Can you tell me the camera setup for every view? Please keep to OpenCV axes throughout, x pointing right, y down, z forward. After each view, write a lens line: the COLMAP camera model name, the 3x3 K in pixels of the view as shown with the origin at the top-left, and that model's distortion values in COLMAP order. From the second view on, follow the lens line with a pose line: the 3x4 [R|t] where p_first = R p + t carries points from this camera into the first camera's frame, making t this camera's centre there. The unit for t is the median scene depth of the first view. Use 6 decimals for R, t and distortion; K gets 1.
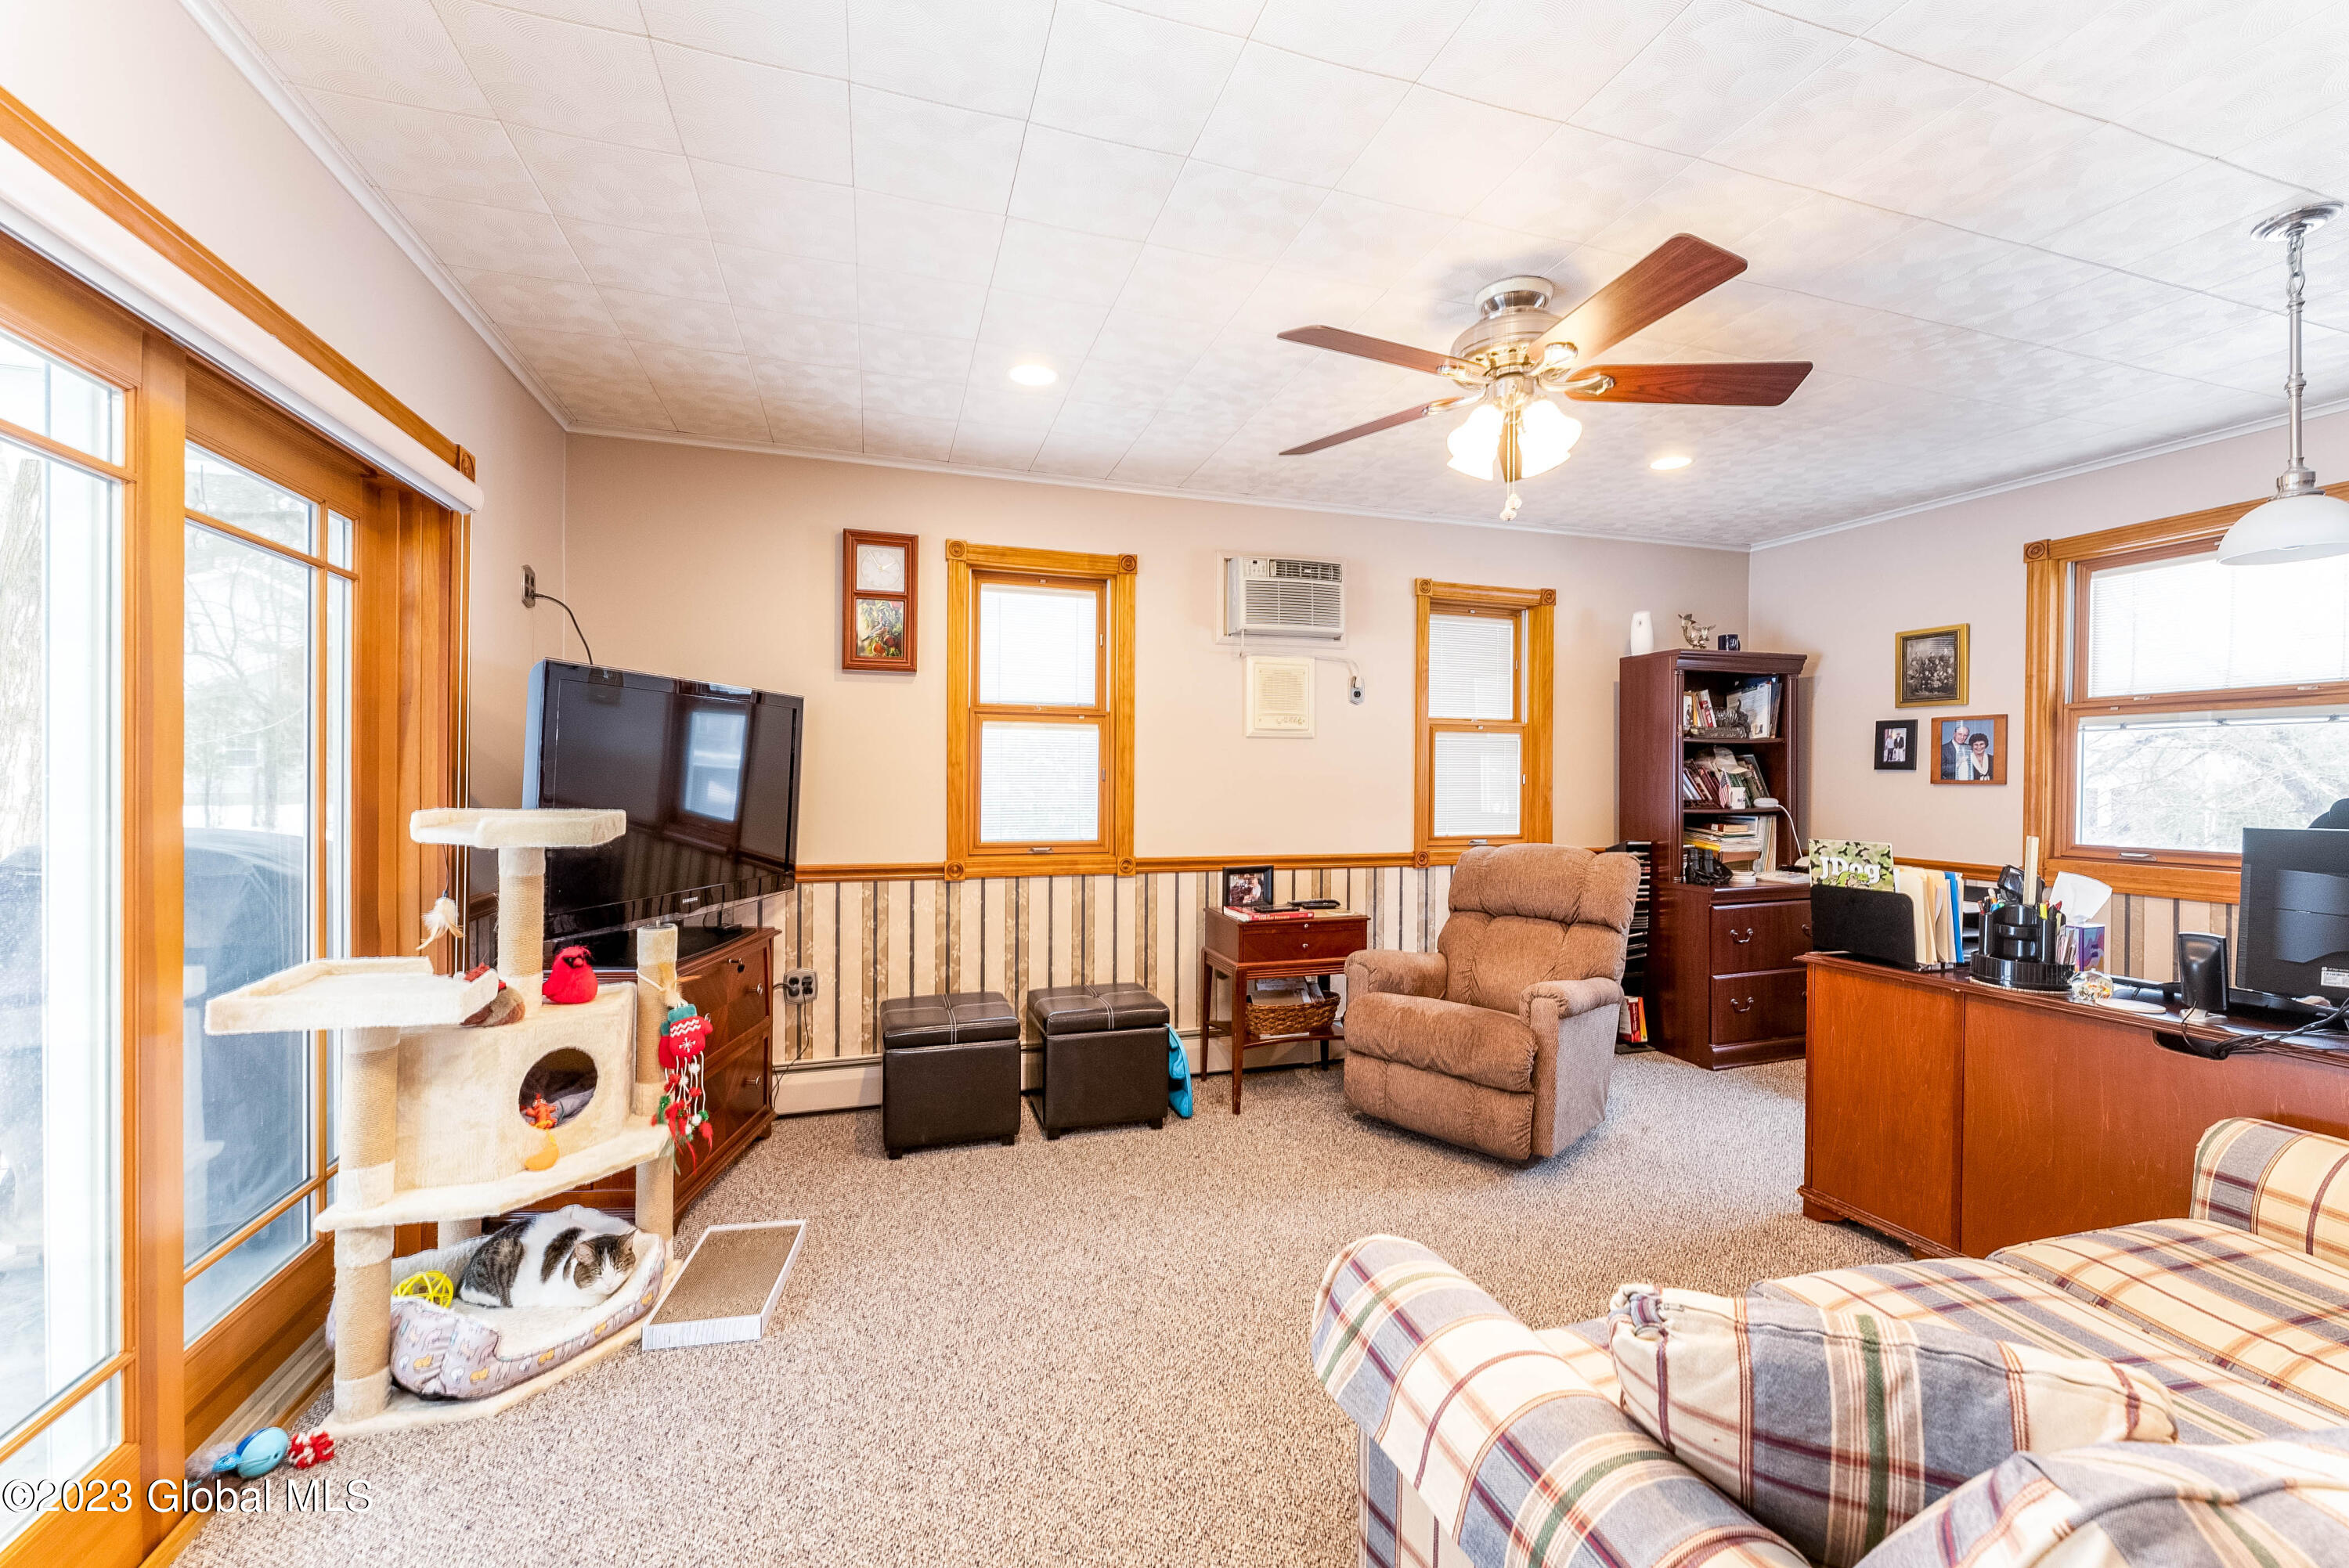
lens RADIAL K [[948.0, 0, 1172.6], [0, 948.0, 775.2], [0, 0, 1]] dist [0.000264, 0.000365]
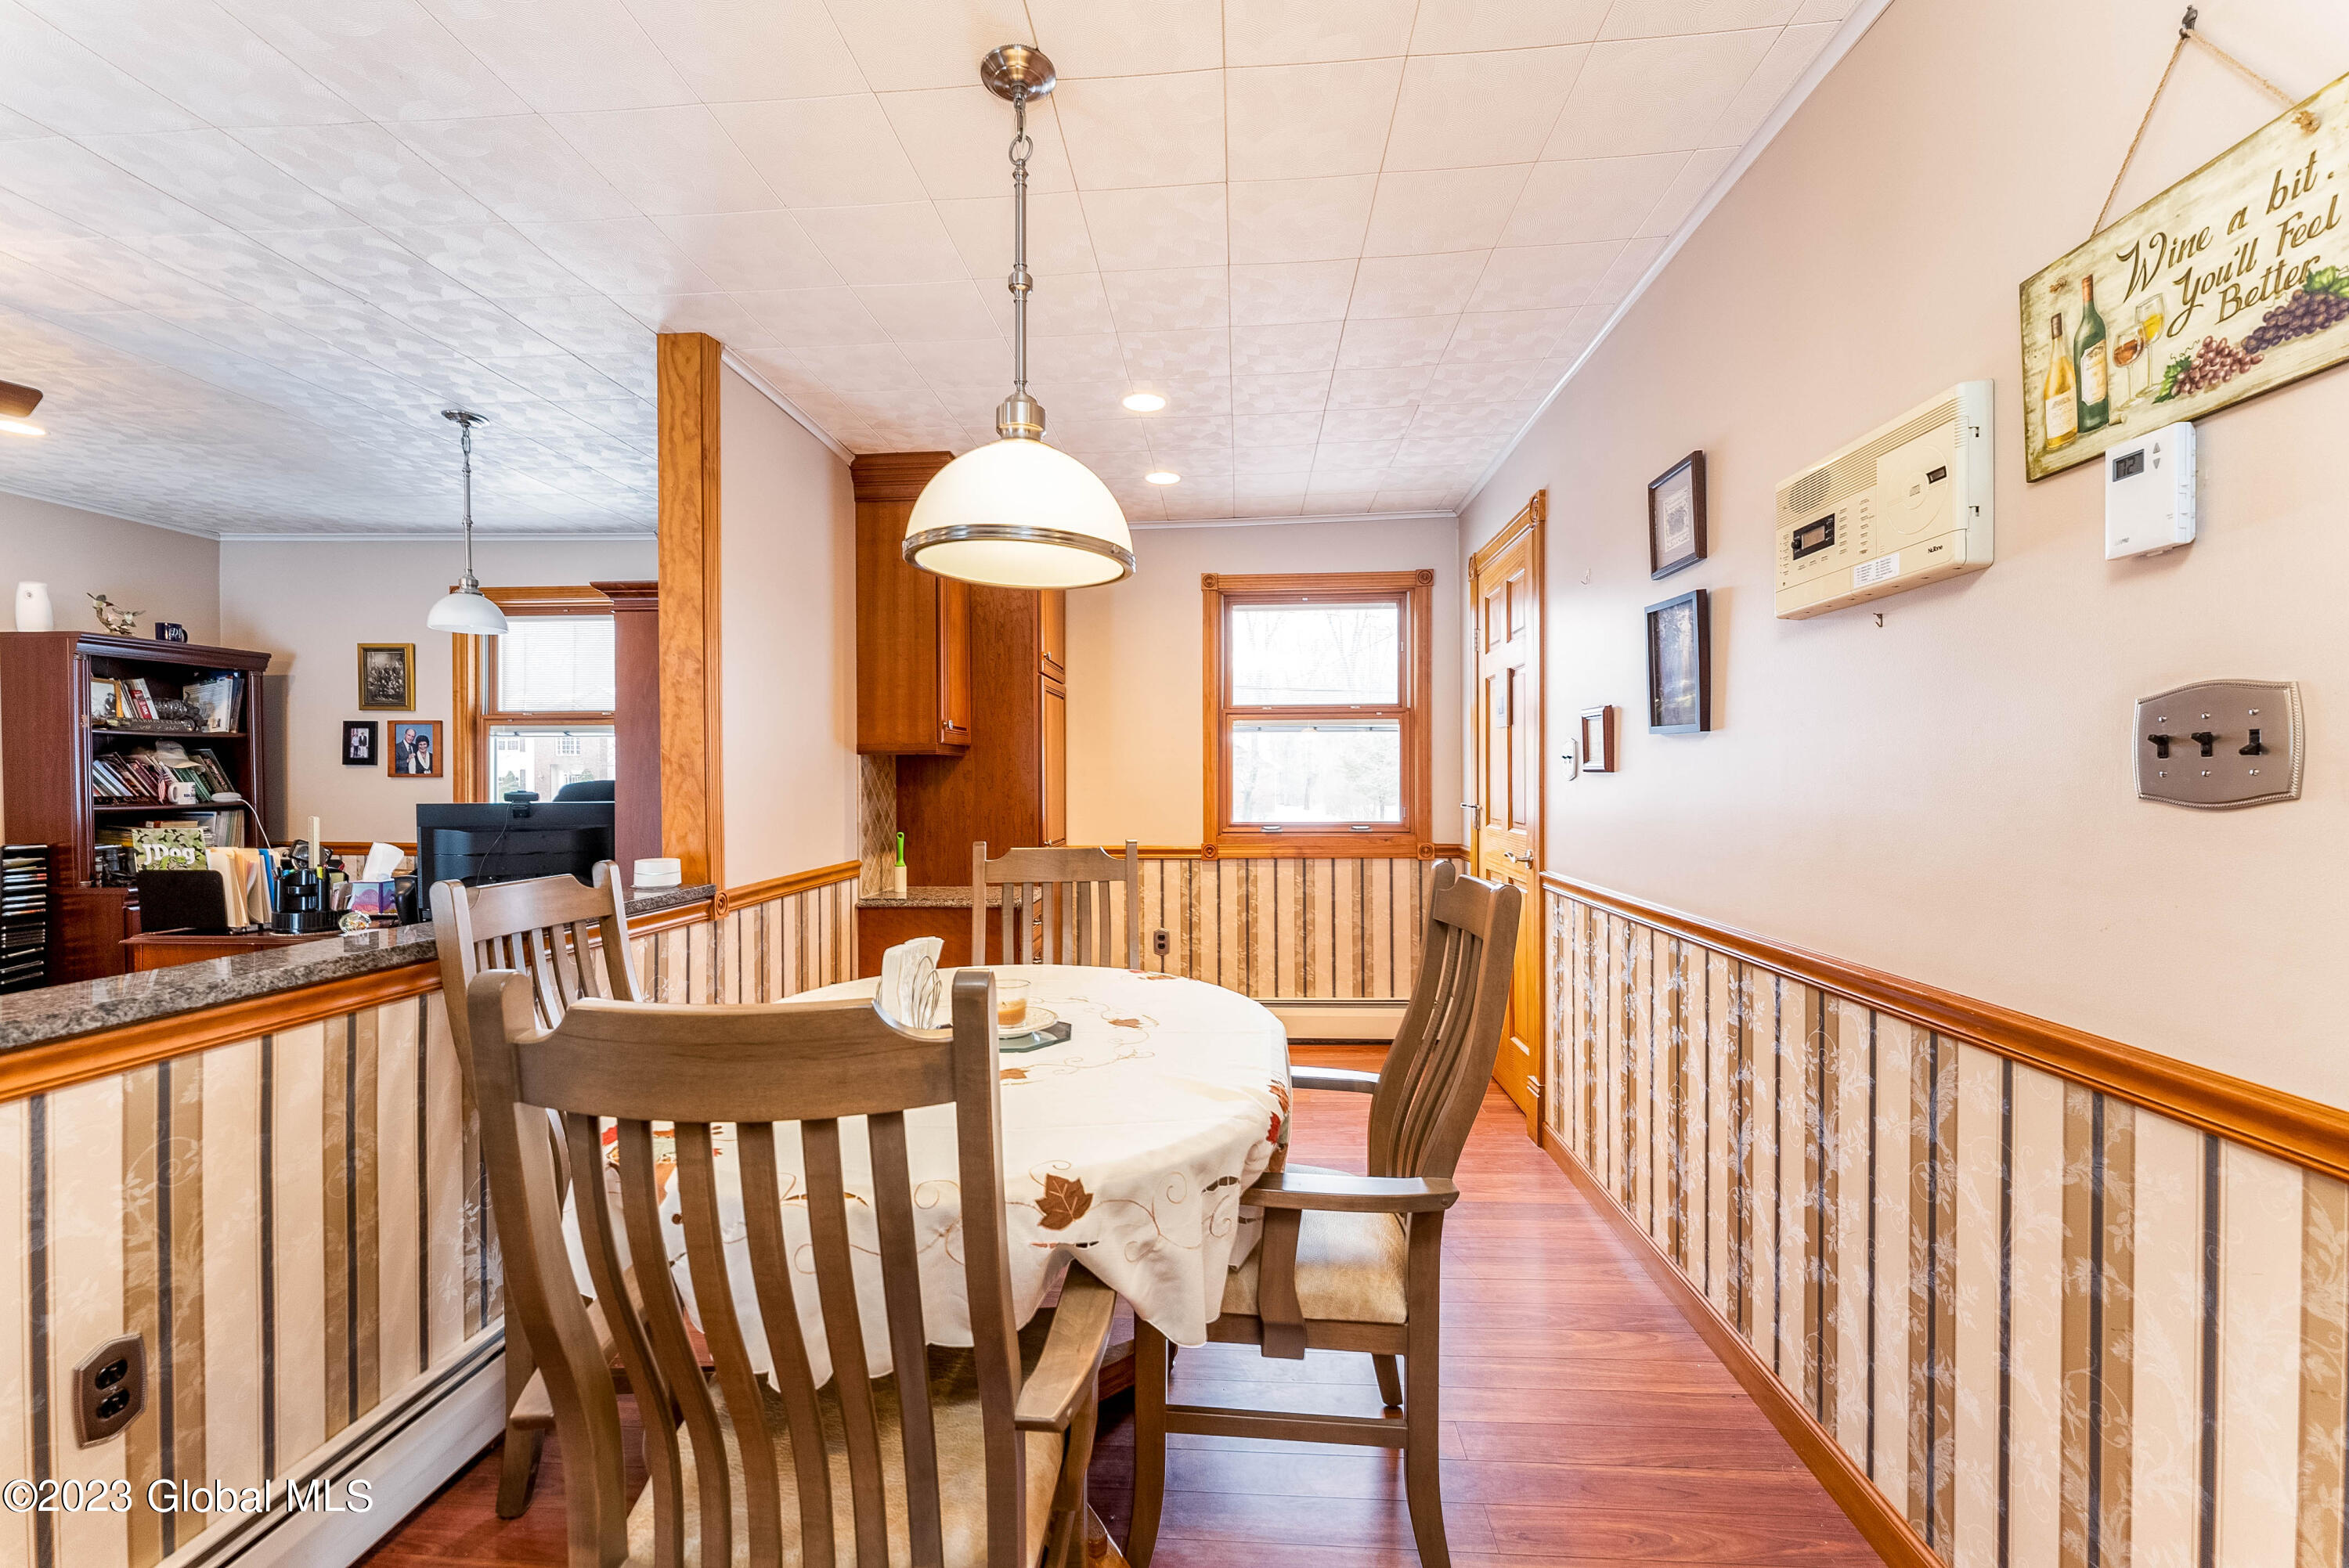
lens RADIAL K [[948.0, 0, 1172.6], [0, 948.0, 775.2], [0, 0, 1]] dist [0.000264, 0.000365]
pose [[0.362686, -0.004966, 0.931898, 0.060584], [0.000002, 0.999986, 0.005328, 0.000396], [-0.931912, -0.001931, 0.362681, -0.301285]]
